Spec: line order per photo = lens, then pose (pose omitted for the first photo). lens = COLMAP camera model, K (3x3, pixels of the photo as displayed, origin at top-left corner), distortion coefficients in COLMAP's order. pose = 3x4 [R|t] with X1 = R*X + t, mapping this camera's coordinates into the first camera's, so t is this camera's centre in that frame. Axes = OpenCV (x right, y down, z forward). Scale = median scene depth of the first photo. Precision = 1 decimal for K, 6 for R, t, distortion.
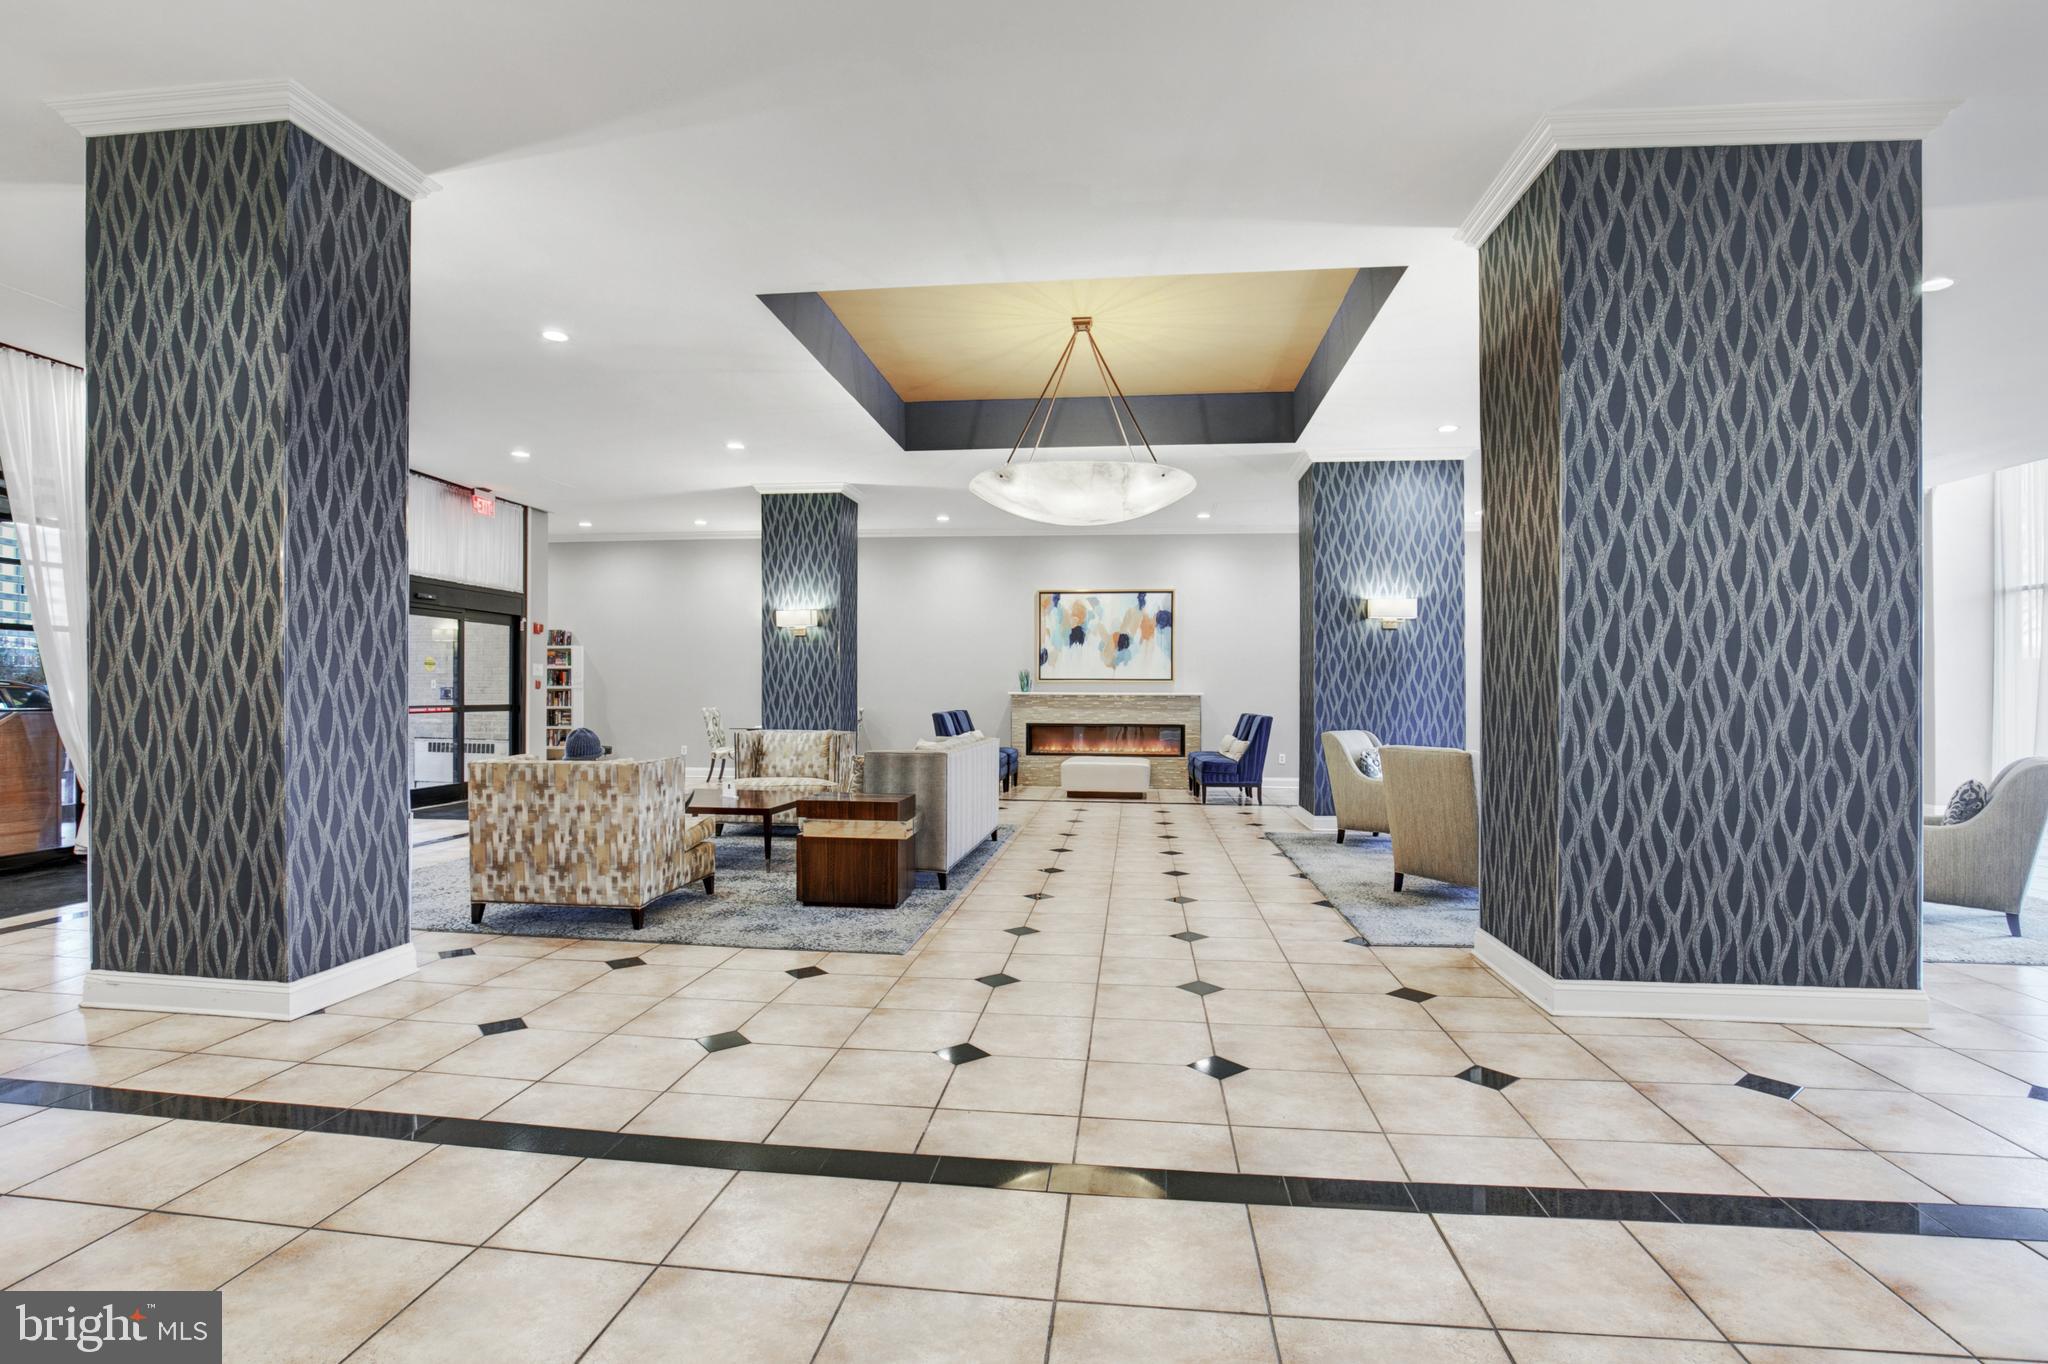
lens RADIAL K [[949.7, 0, 1027.3], [0, 949.7, 700.1], [0, 0, 1]] dist [-0.020669, 0.000526]
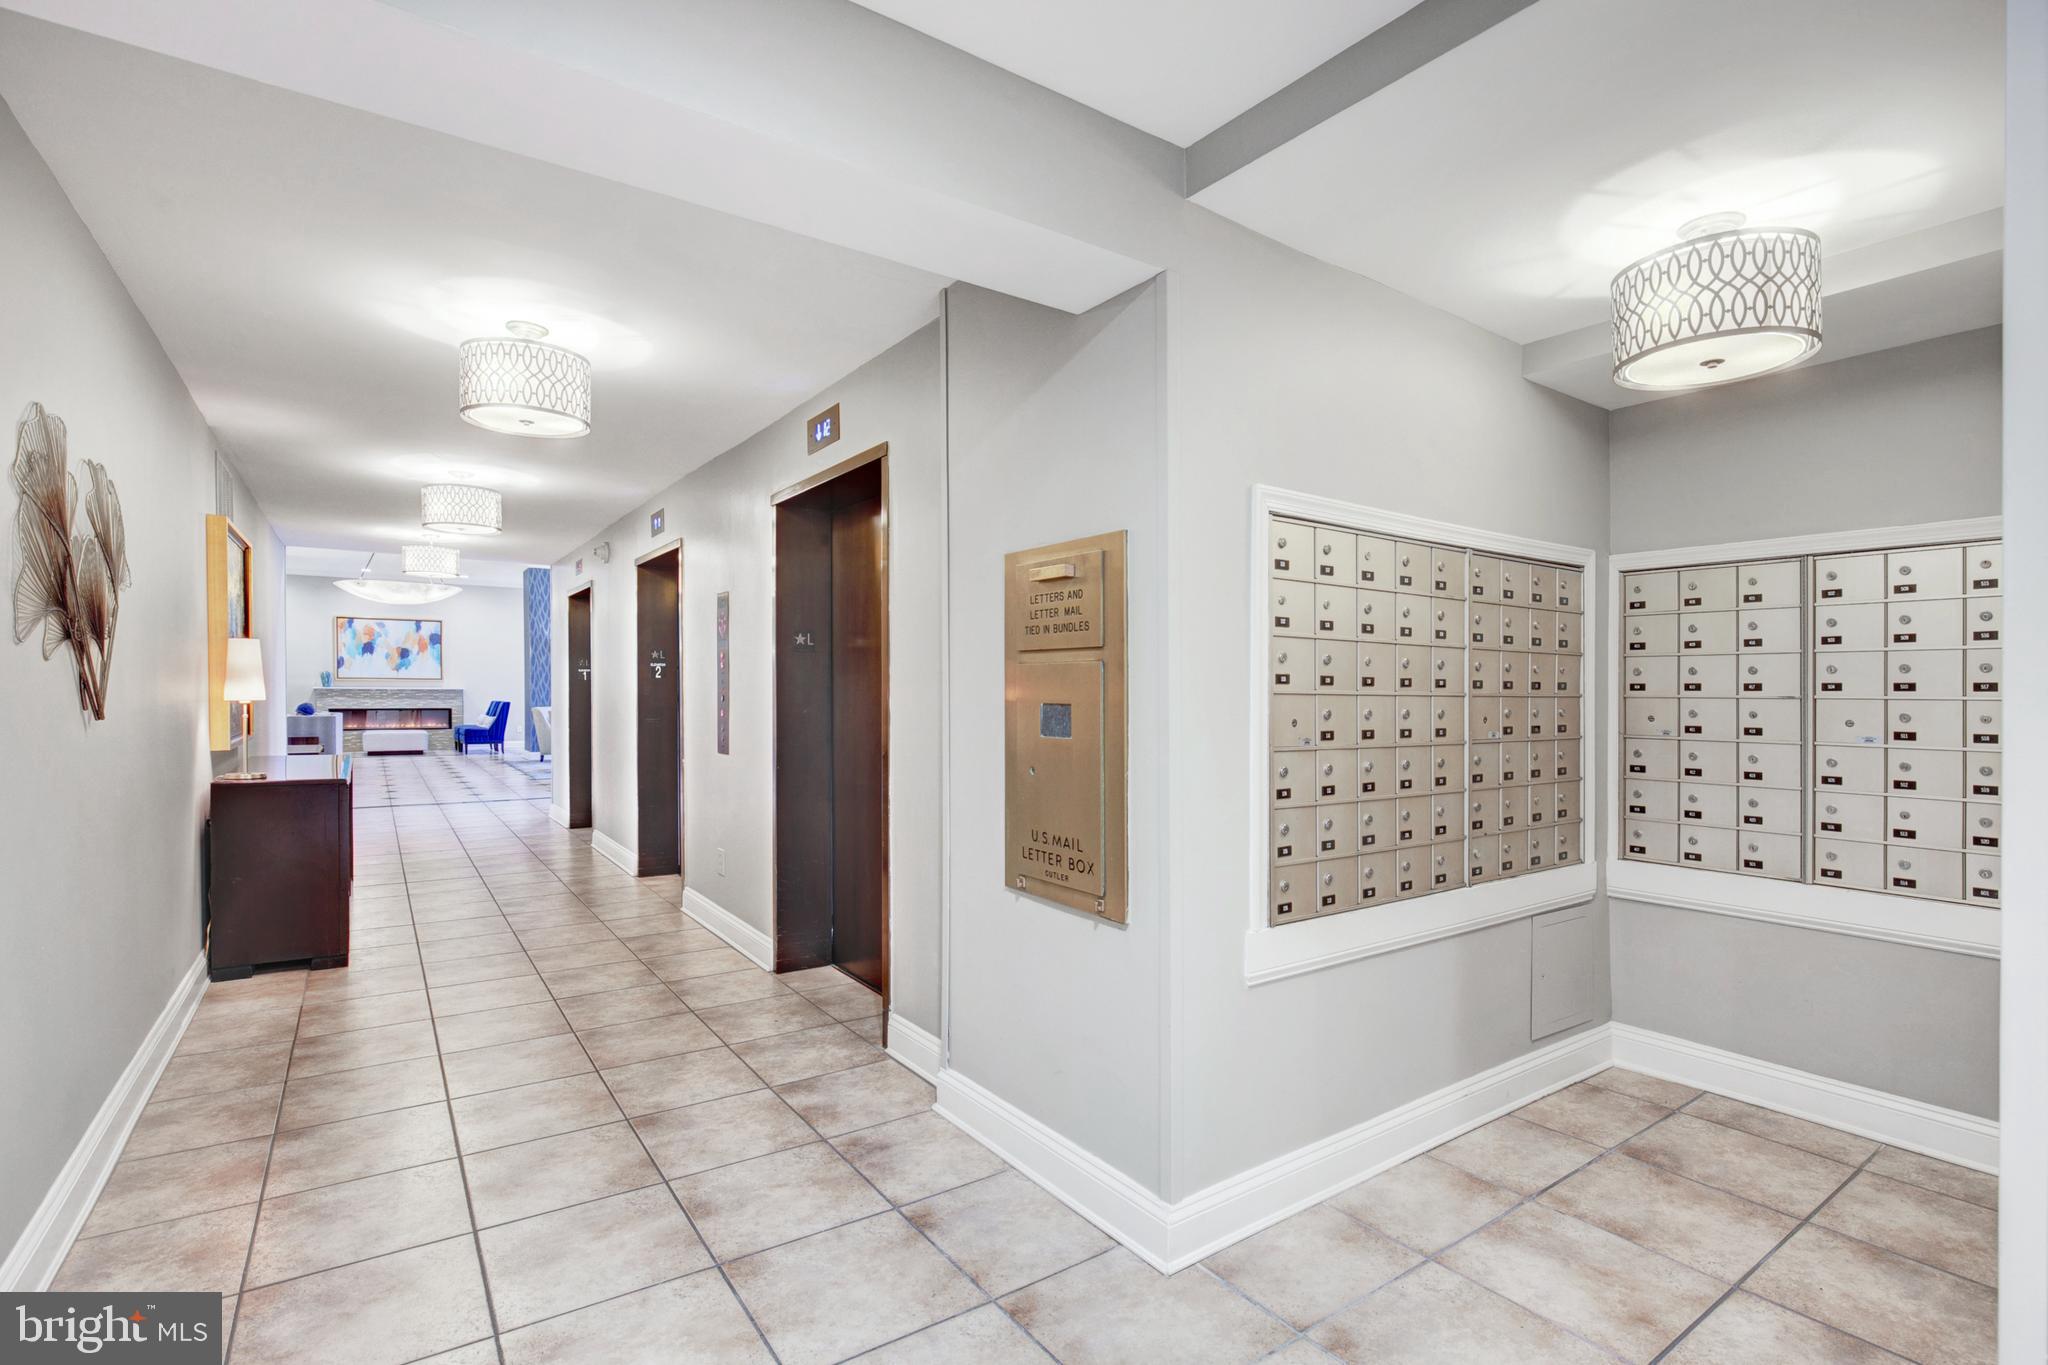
lens RADIAL K [[949.7, 0, 1003.2], [0, 949.7, 697.3], [0, 0, 1]] dist [-0.020669, 0.000526]
pose [[0.755195, -0.006253, 0.655470, -0.164295], [0.002880, 0.999977, 0.006221, 0.001236], [-0.655493, -0.002810, 0.755196, -0.762772]]
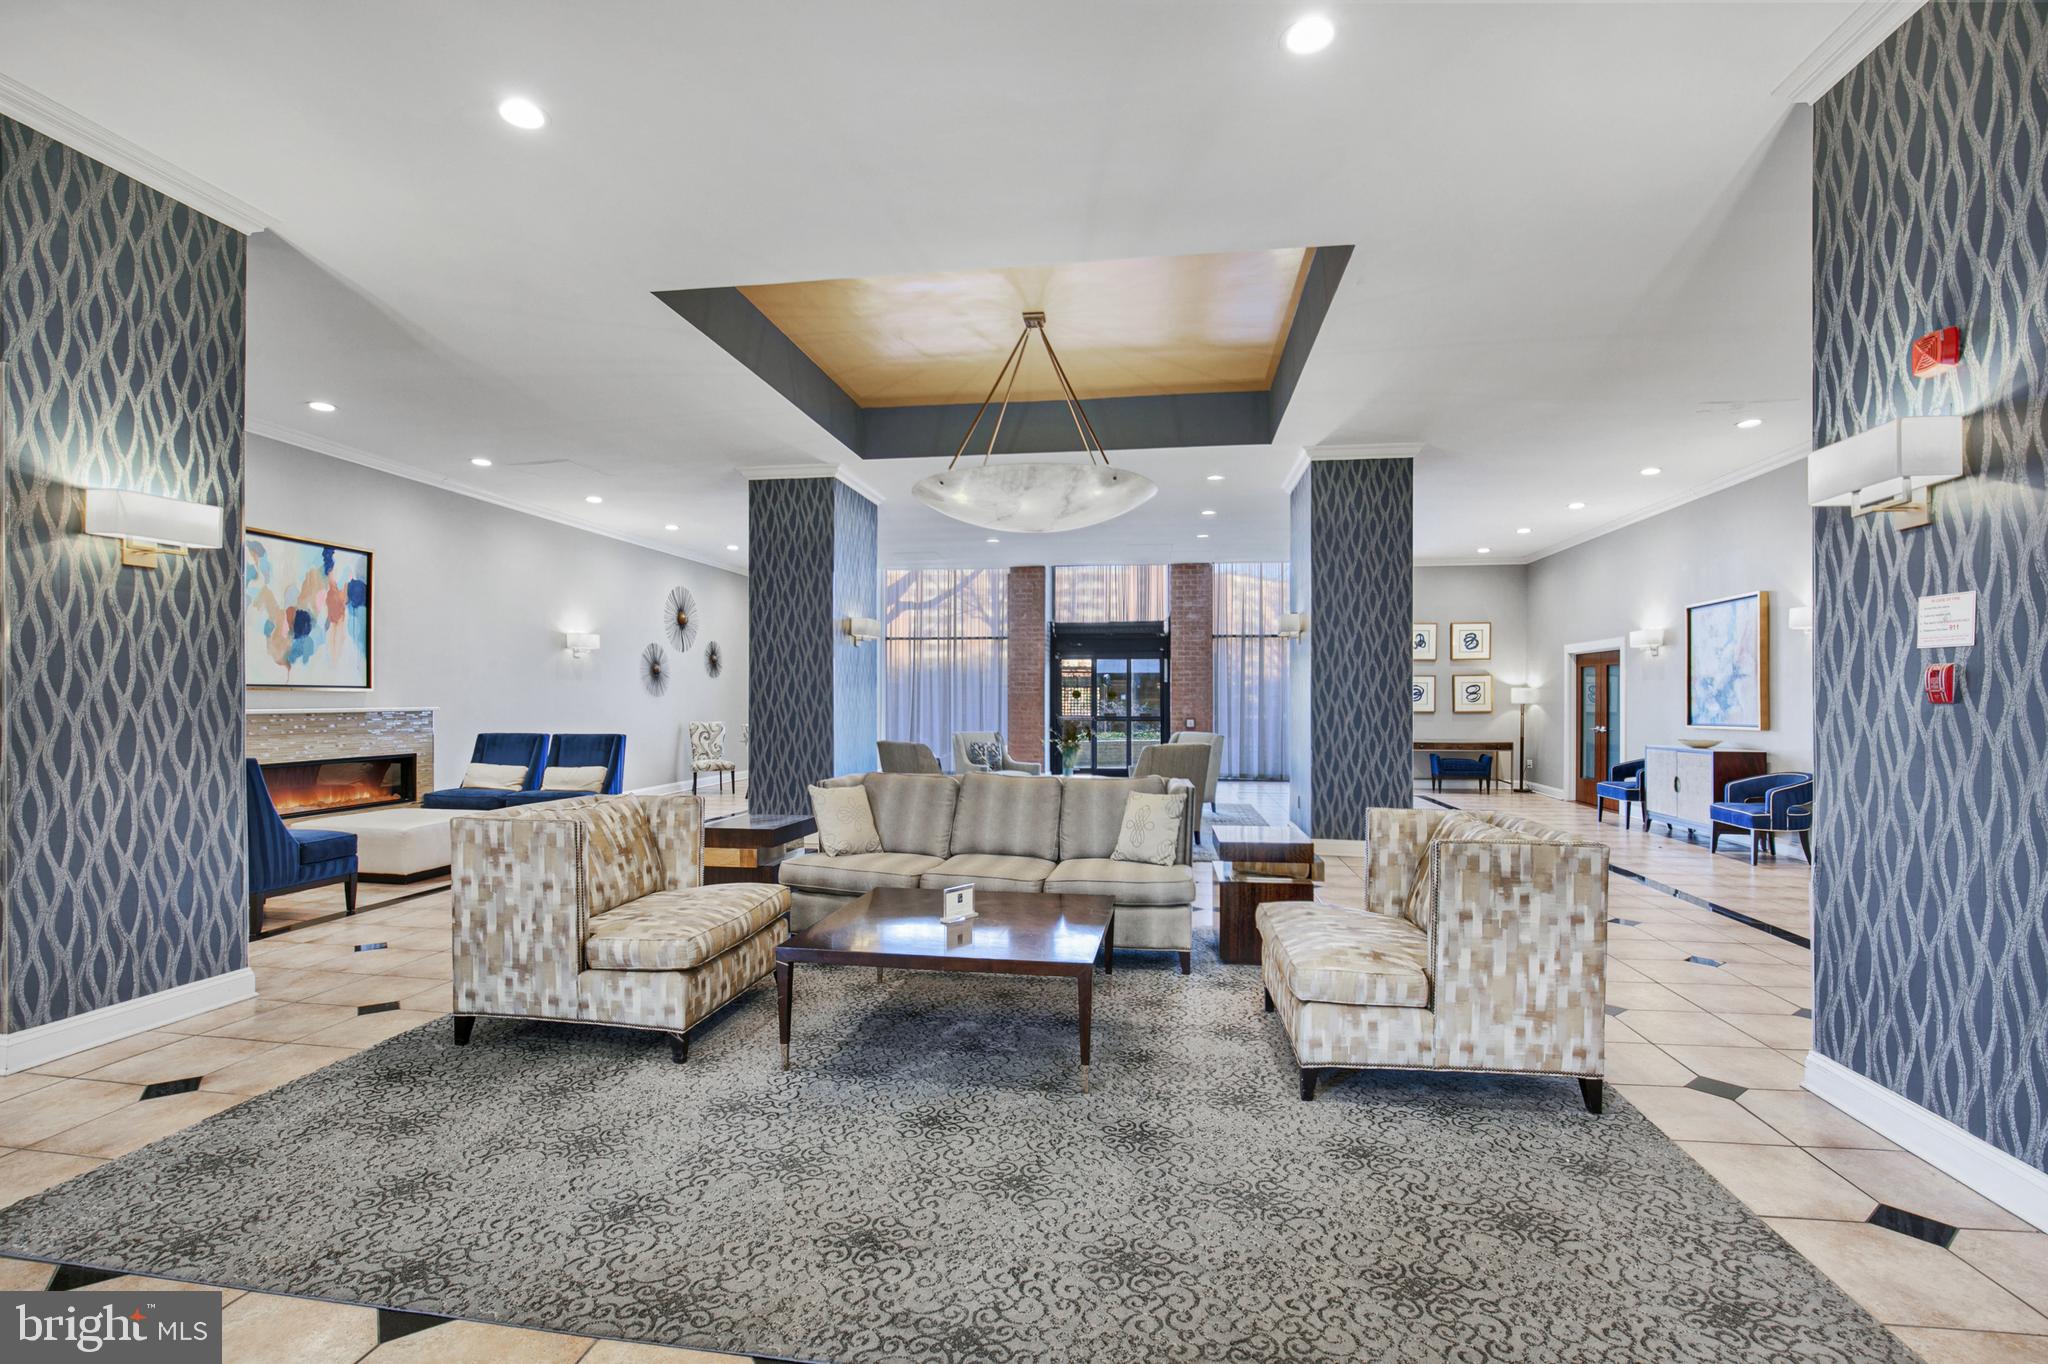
lens RADIAL K [[949.7, 0, 1006.6], [0, 949.7, 694.4], [0, 0, 1]] dist [-0.020669, 0.000526]
pose [[0.052540, 0.001063, 0.998618, -0.486141], [0.006570, 0.999977, -0.001410, -0.013095], [-0.998597, 0.006635, 0.052532, 0.539165]]
